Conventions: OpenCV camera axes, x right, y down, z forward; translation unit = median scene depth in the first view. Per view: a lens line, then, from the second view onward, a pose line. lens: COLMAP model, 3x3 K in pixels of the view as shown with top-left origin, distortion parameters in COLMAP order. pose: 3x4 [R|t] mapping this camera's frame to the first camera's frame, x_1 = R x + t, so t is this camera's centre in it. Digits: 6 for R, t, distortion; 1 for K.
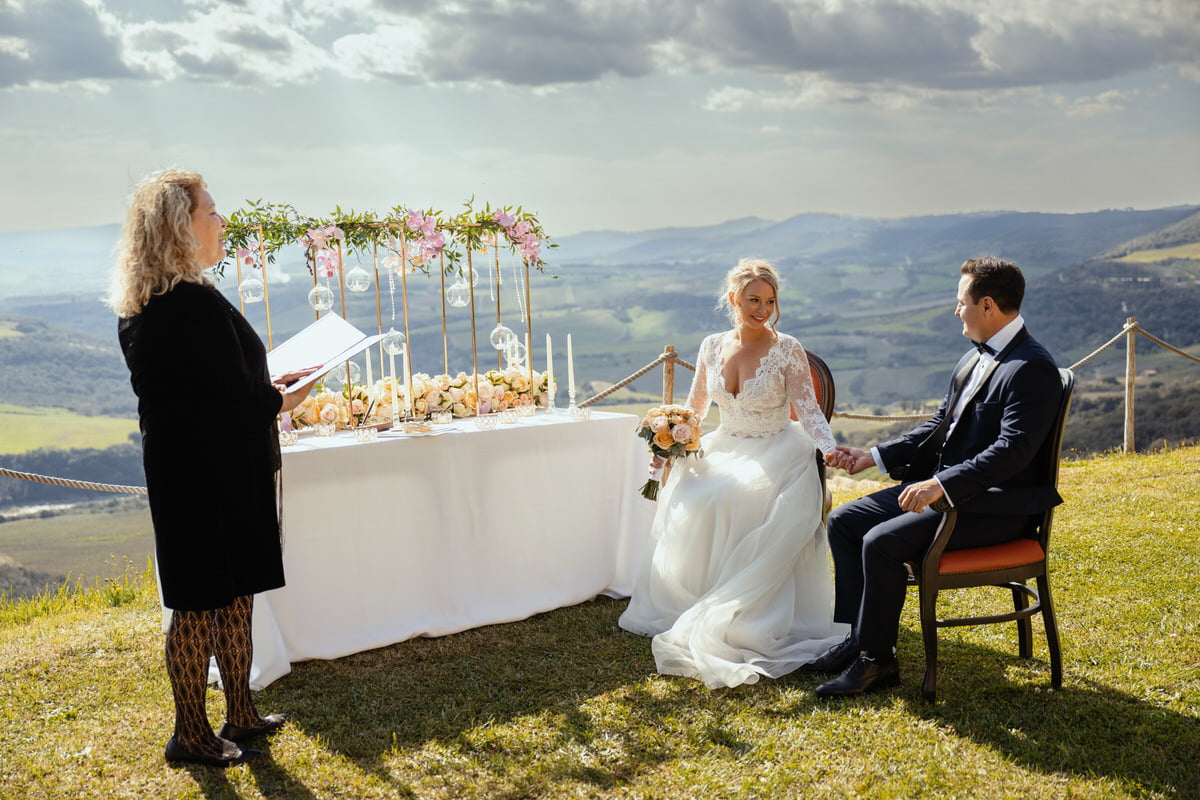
lens RADIAL K [[1406.5, 0, 594.3], [0, 1406.5, 389.4], [0, 0, 1]] dist [0.014213, 0.000000]
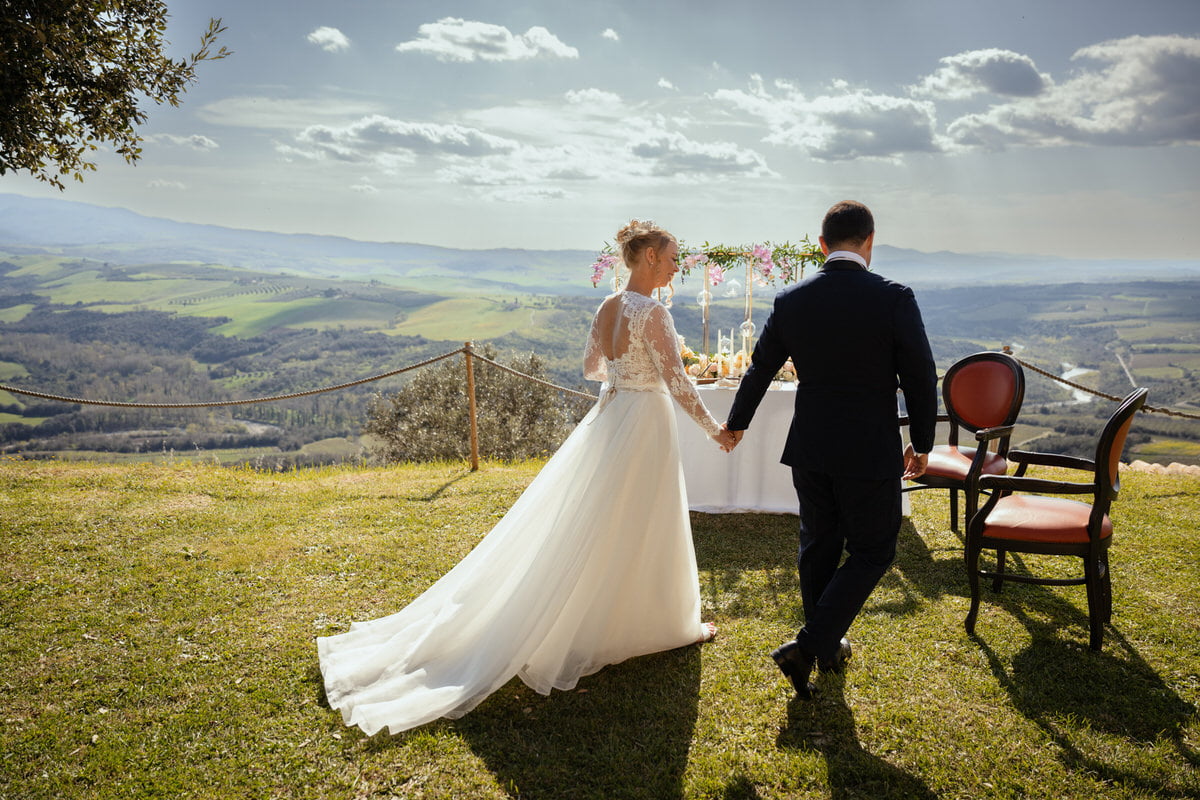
lens RADIAL K [[888.4, 0, 595.9], [0, 888.4, 401.2], [0, 0, 1]] dist [-0.003943, -0.003301]
pose [[0.801702, 0.115020, -0.586553, 0.296651], [-0.081104, 0.993168, 0.083903, -0.021403], [0.592196, -0.019693, 0.805553, 0.094058]]
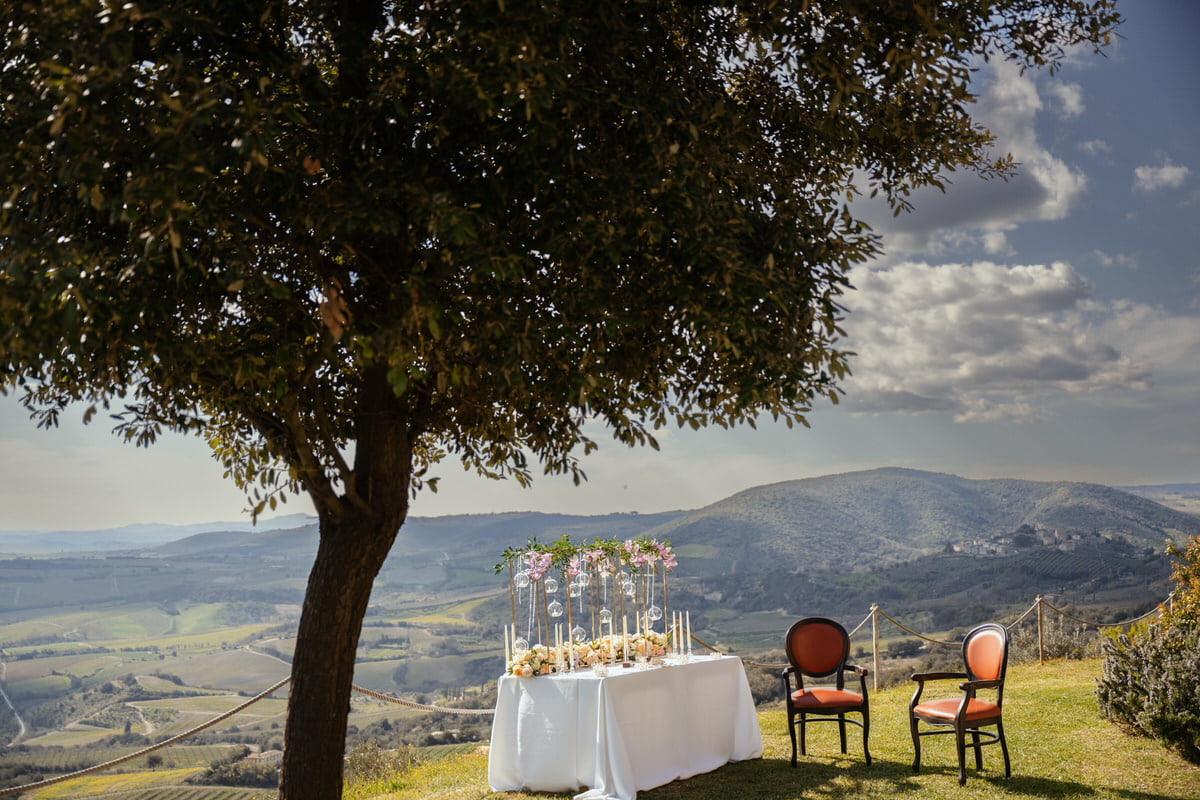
lens RADIAL K [[1330.5, 0, 594.3], [0, 1330.5, 398.3], [0, 0, 1]] dist [-0.012540, 0.000000]
pose [[0.942924, 0.048463, 0.329463, -0.697380], [0.020882, 0.978802, -0.203744, 0.036637], [-0.332353, 0.198995, 0.921923, -0.544179]]
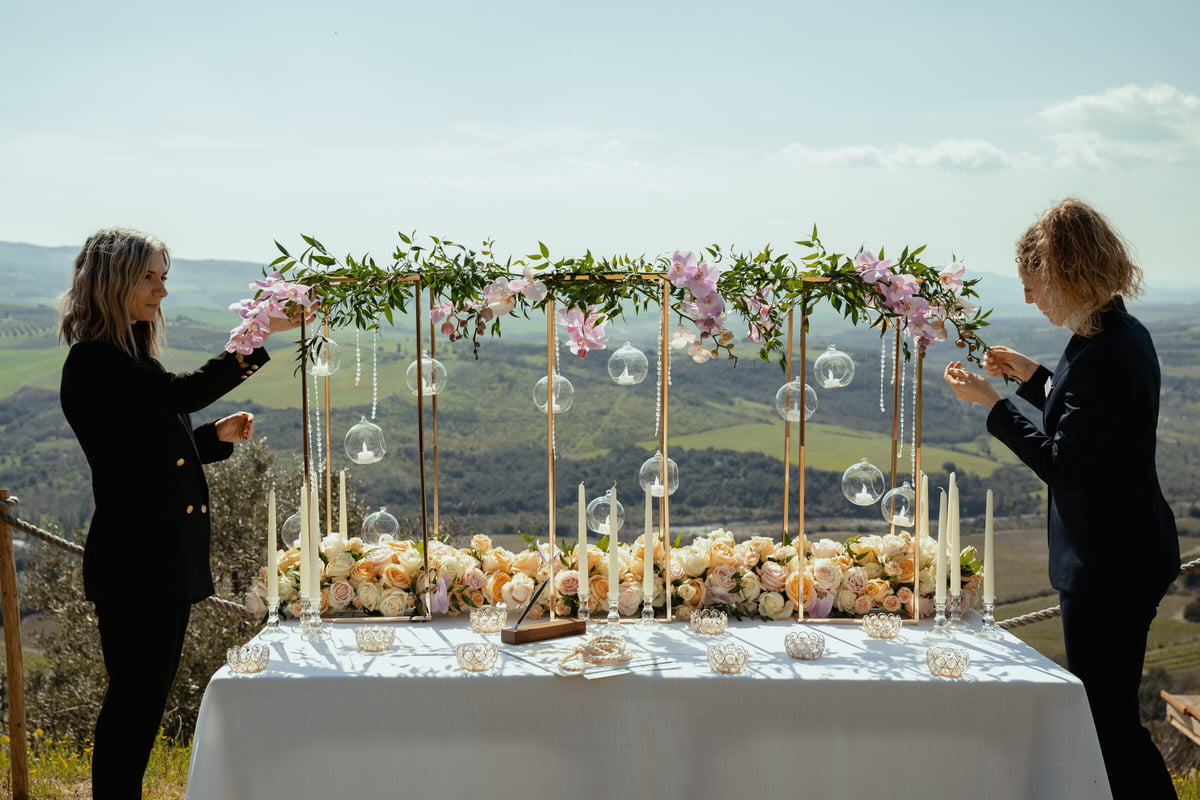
lens RADIAL K [[1337.0, 0, 573.0], [0, 1337.0, 381.9], [0, 0, 1]] dist [0.000674, 0.000000]
pose [[0.823067, 0.063572, -0.564375, 0.131580], [-0.080695, 0.996724, -0.005411, -0.063068], [0.562182, 0.049996, 0.825501, 0.490216]]
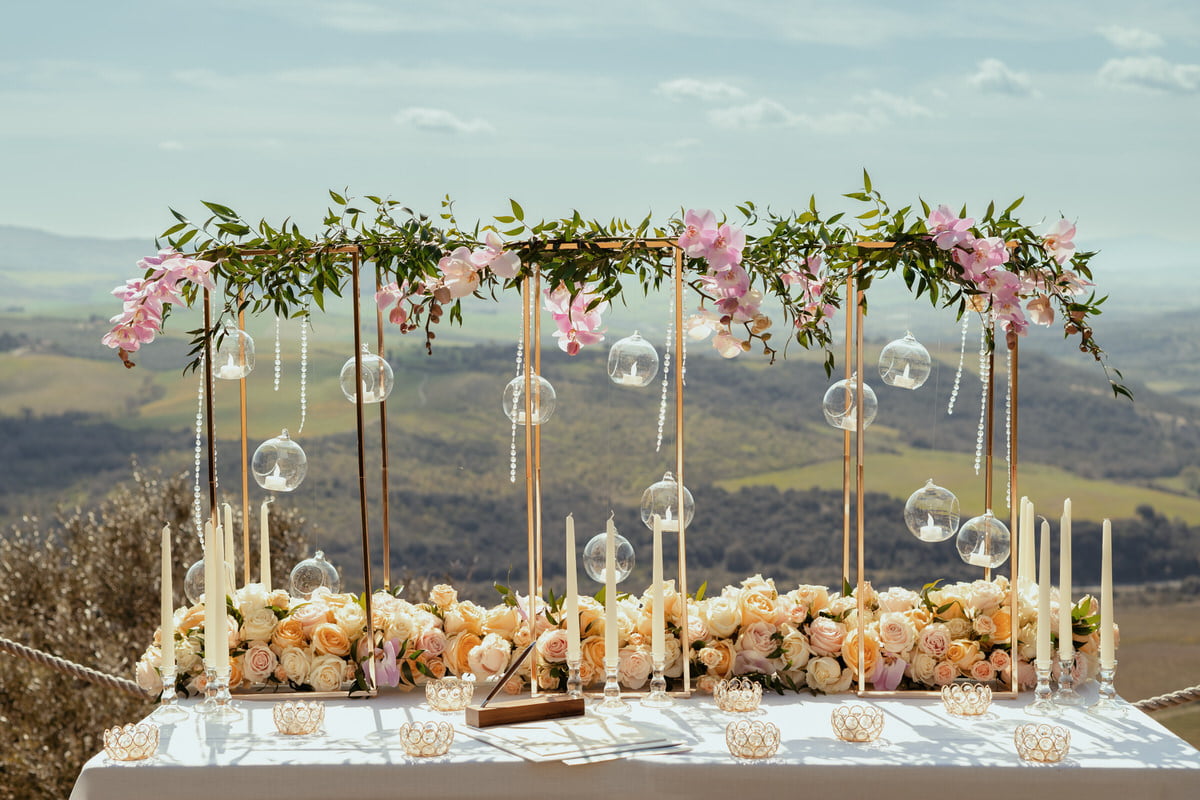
lens RADIAL K [[1824.0, 0, 580.6], [0, 1824.0, 379.5], [0, 0, 1]] dist [0.000883, 0.000000]
pose [[0.808868, 0.049164, -0.585931, 0.160619], [-0.071134, 0.997361, -0.014514, -0.059533], [0.583672, 0.053420, 0.810231, 0.483980]]
